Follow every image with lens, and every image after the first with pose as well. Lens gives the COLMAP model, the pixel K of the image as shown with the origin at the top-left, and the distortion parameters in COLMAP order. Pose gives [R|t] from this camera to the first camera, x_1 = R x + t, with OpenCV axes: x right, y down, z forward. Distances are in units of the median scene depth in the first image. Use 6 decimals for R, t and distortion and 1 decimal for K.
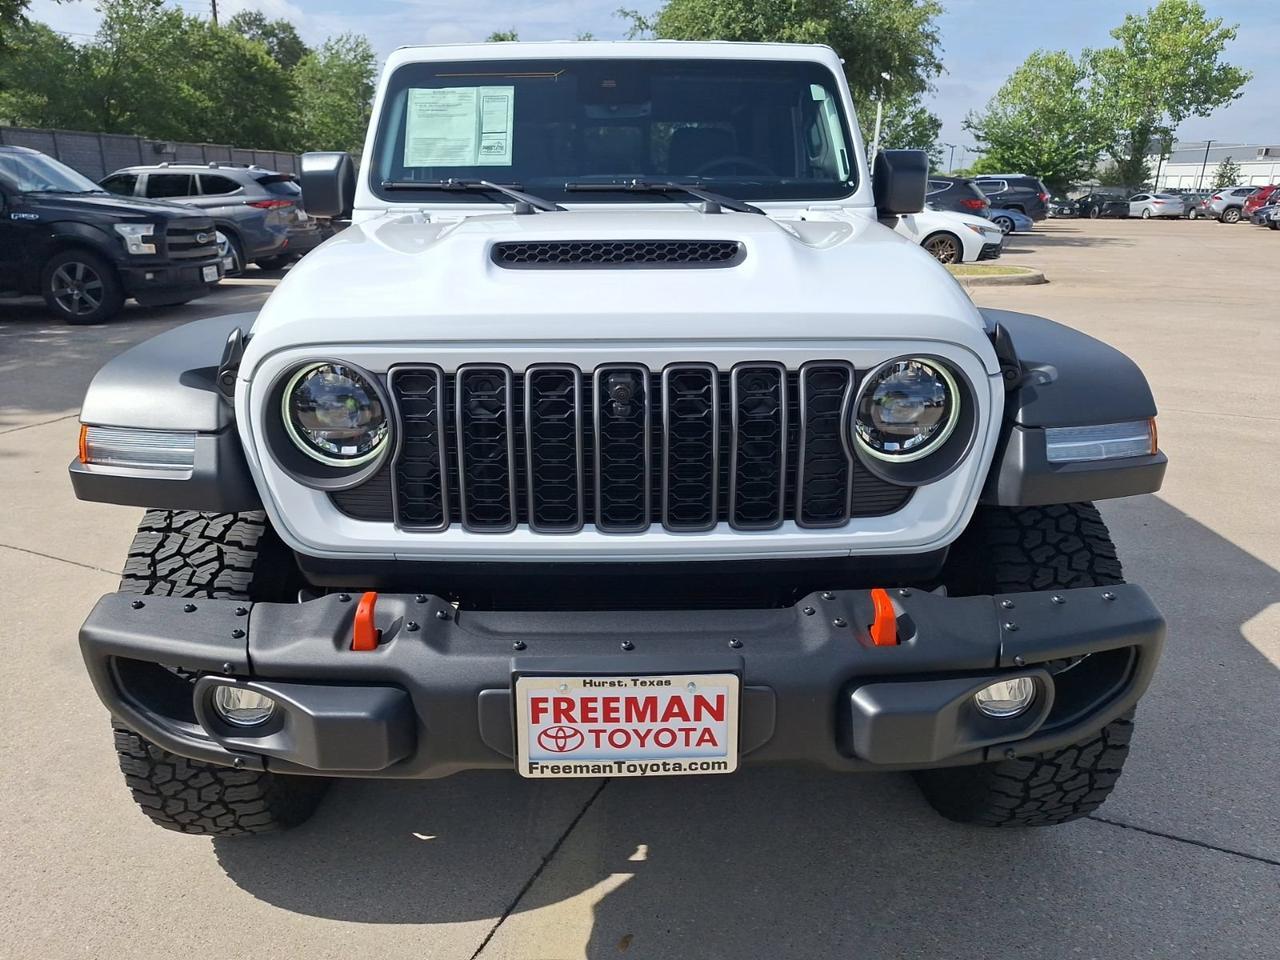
lens RADIAL K [[933.6, 0, 640.4], [0, 933.6, 443.5], [0, 0, 1]] dist [0.007472, -0.000067]
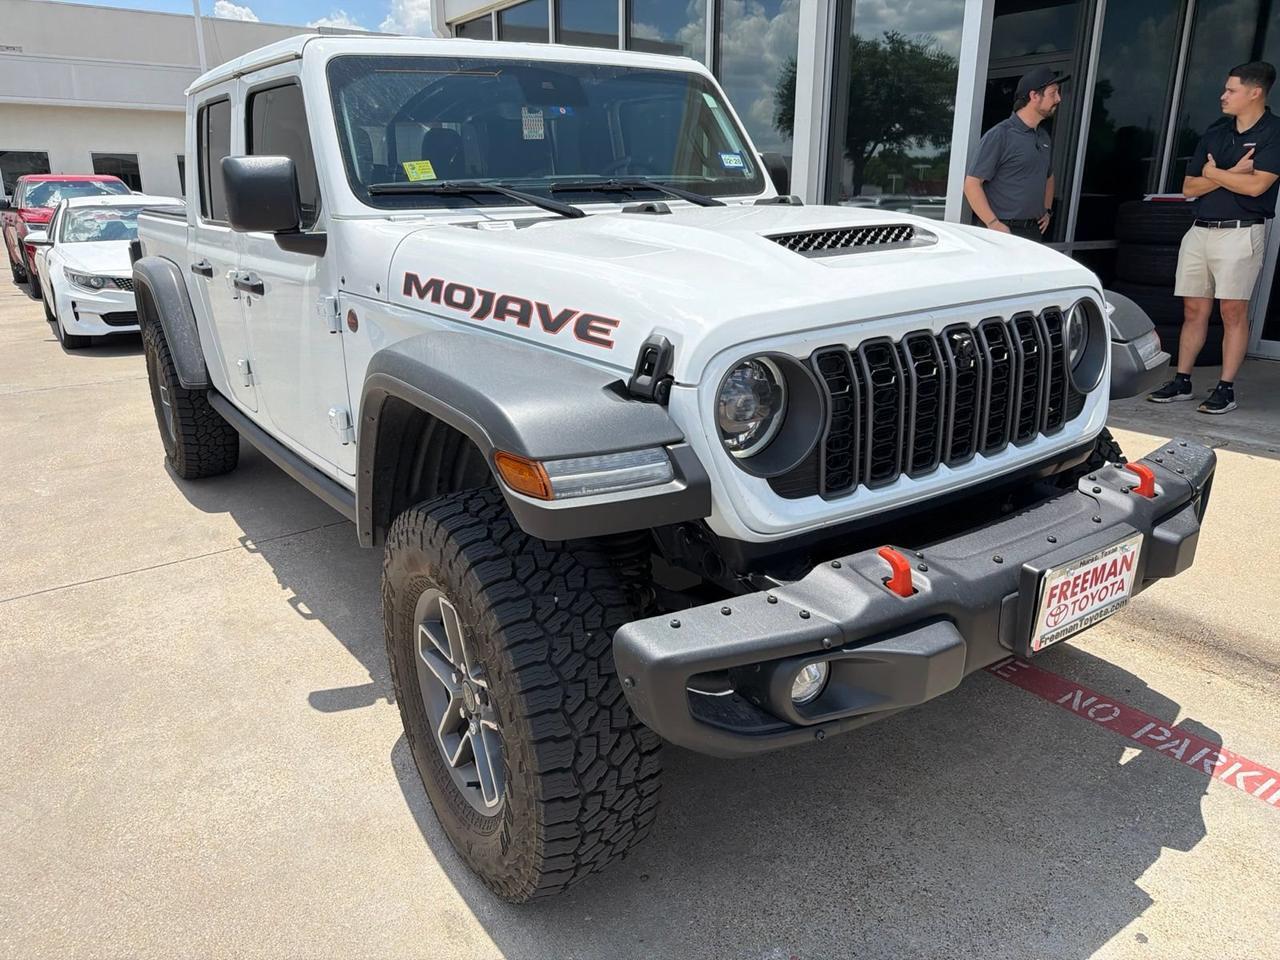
lens RADIAL K [[917.0, 0, 668.0], [0, 917.0, 465.8], [0, 0, 1]] dist [-0.005453, -0.005593]
pose [[0.830099, -0.183643, 0.526507, -0.983459], [0.170301, 0.982593, 0.074224, -0.058528], [-0.530973, 0.028052, 0.846924, 0.187335]]
